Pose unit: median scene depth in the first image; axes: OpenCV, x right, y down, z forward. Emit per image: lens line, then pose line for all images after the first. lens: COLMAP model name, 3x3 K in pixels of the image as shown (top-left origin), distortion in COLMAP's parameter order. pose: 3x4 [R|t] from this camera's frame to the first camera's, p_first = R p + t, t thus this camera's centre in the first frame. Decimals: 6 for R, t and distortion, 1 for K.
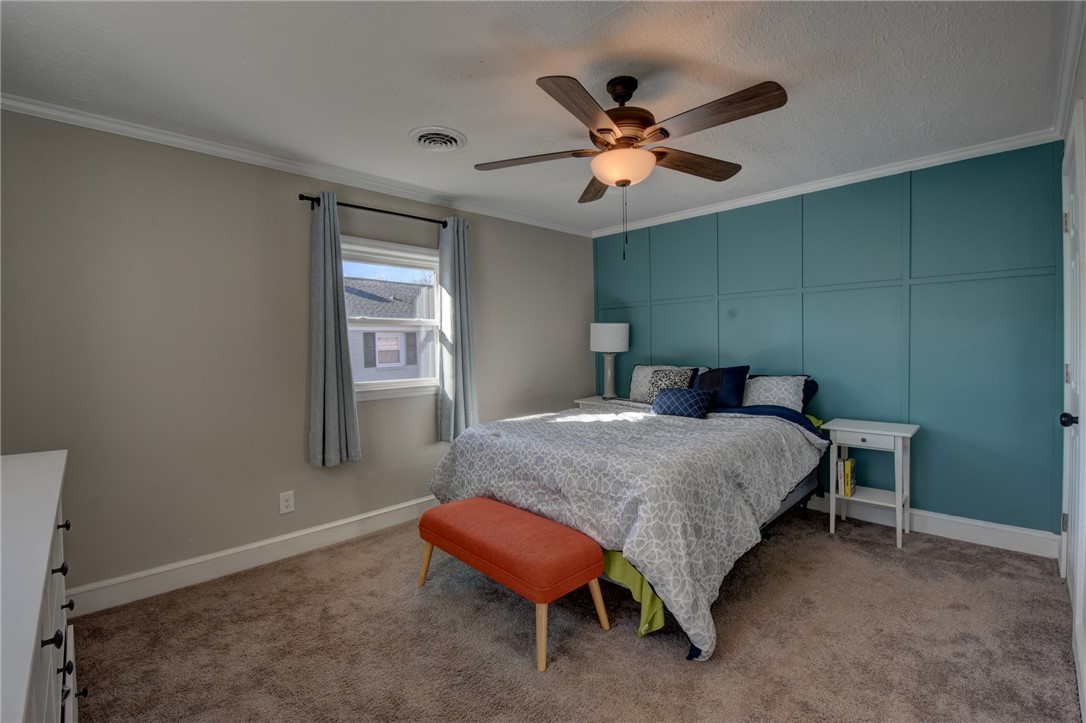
lens RADIAL K [[475.1, 0, 545.2], [0, 475.1, 358.3], [0, 0, 1]] dist [0.007296, -0.019066]
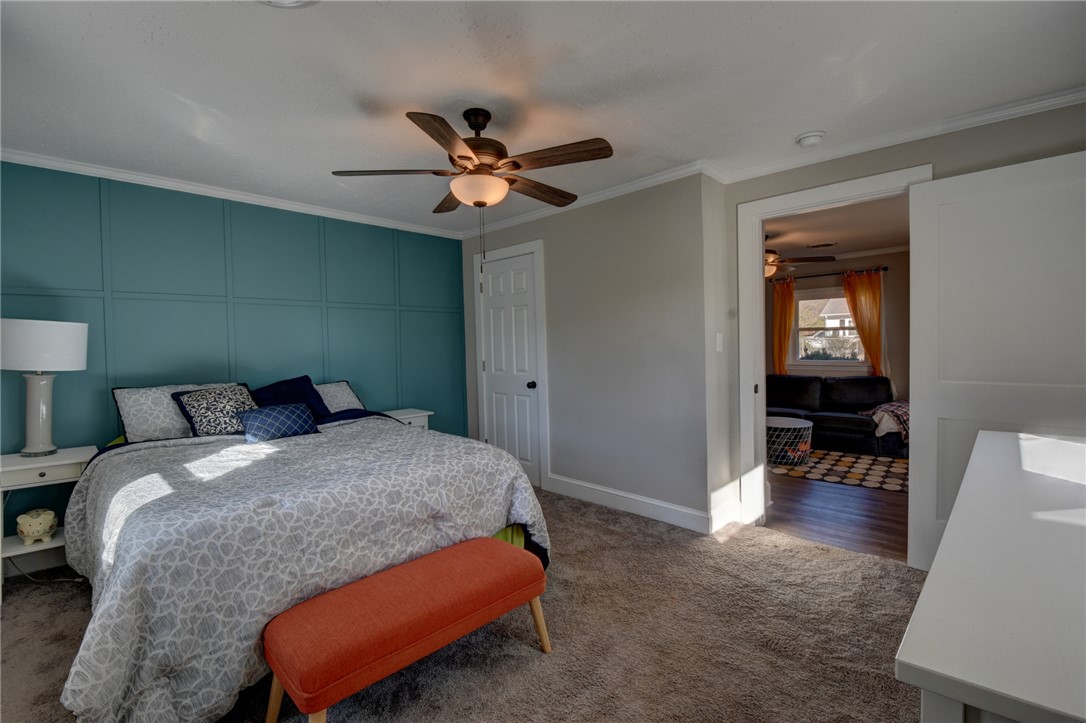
lens RADIAL K [[475.1, 0, 545.2], [0, 475.1, 358.3], [0, 0, 1]] dist [0.007296, -0.019066]
pose [[-0.020285, -0.014456, 0.999690, -0.806666], [0.048728, 0.998693, 0.015431, -0.015761], [-0.998606, 0.049026, -0.019554, 0.749655]]
